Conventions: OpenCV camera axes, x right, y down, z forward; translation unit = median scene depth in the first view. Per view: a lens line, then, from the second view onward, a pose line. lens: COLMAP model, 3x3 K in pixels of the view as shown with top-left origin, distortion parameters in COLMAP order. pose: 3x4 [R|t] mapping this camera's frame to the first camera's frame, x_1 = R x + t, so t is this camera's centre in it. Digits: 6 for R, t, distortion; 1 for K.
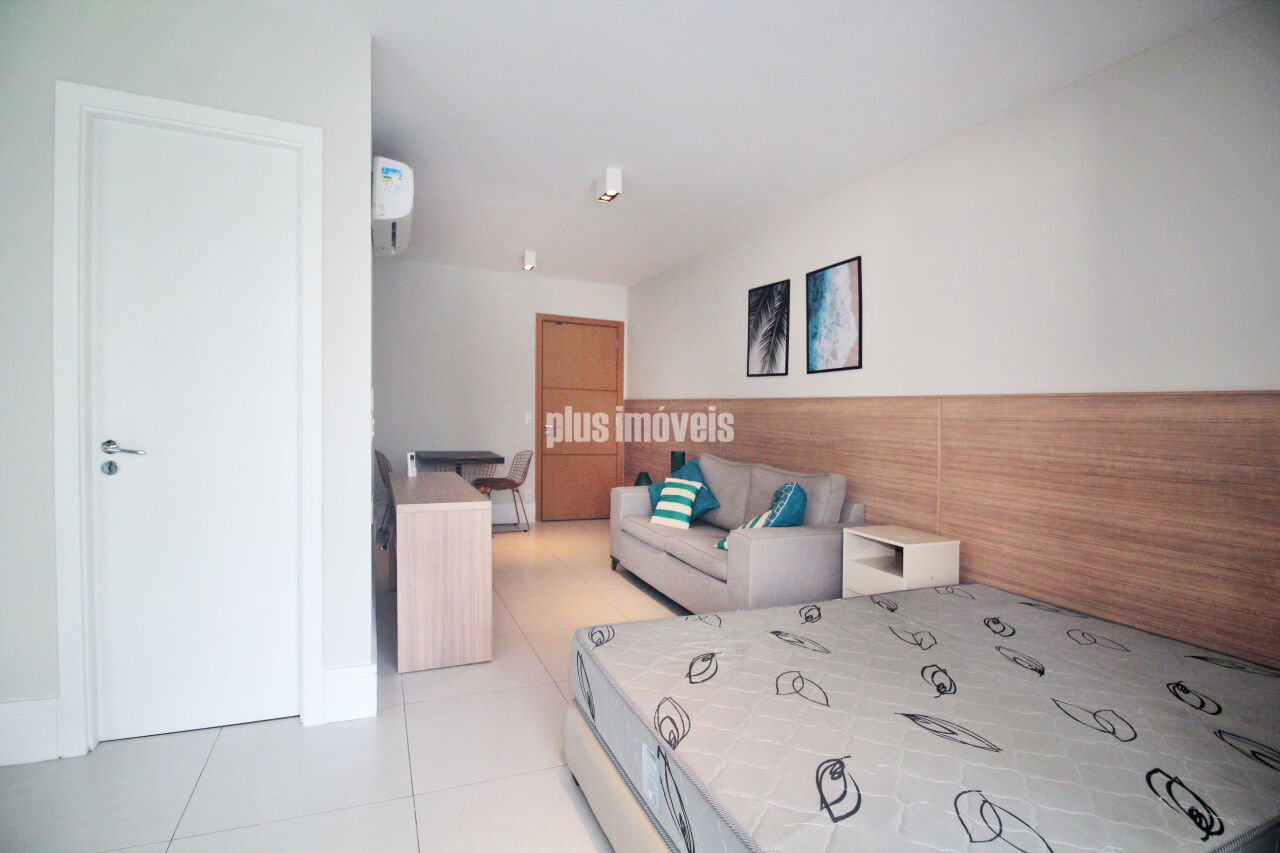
lens RADIAL K [[611.5, 0, 634.1], [0, 611.5, 430.3], [0, 0, 1]] dist [-0.002573, -0.000727]
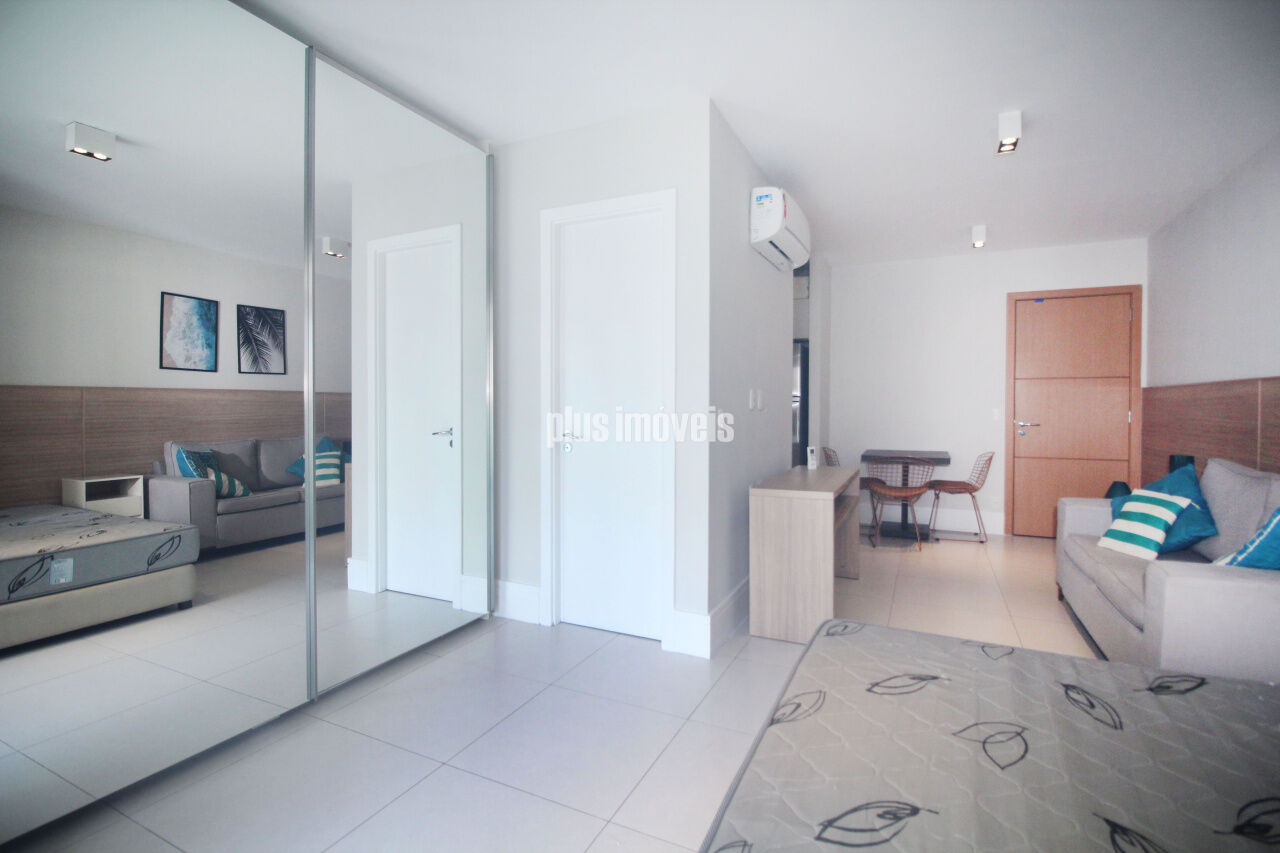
lens RADIAL K [[611.5, 0, 634.1], [0, 611.5, 430.3], [0, 0, 1]] dist [-0.002573, -0.000727]
pose [[0.646431, -0.001732, -0.762970, 0.235418], [-0.003903, 0.999977, -0.005576, 0.013424], [0.762962, 0.006583, 0.646409, 0.059778]]
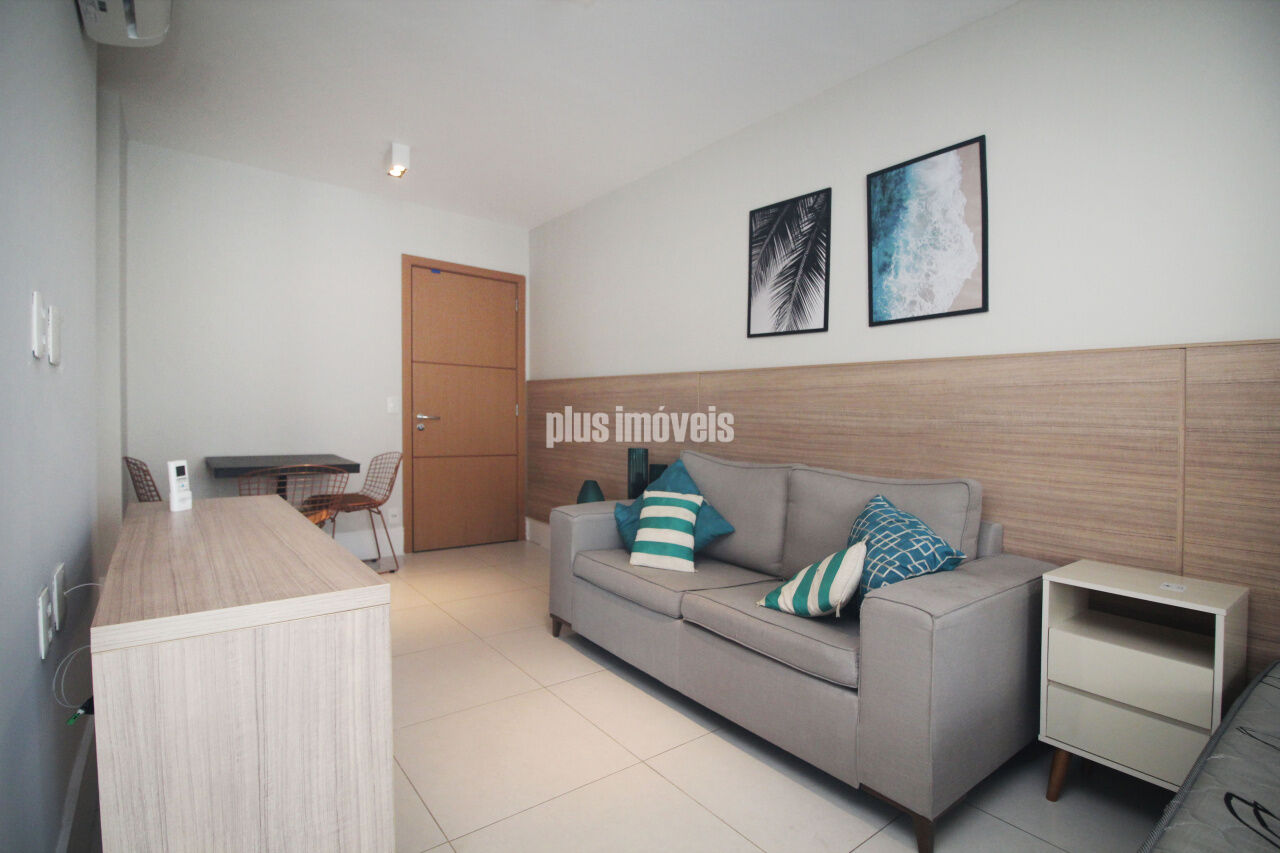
lens RADIAL K [[590.9, 0, 623.5], [0, 590.9, 426.8], [0, 0, 1]] dist [-0.009315, -0.000808]
pose [[0.967444, -0.011239, 0.252837, -0.130842], [0.012051, 0.999926, -0.001660, 0.013609], [-0.252799, 0.004653, 0.967508, 0.427657]]
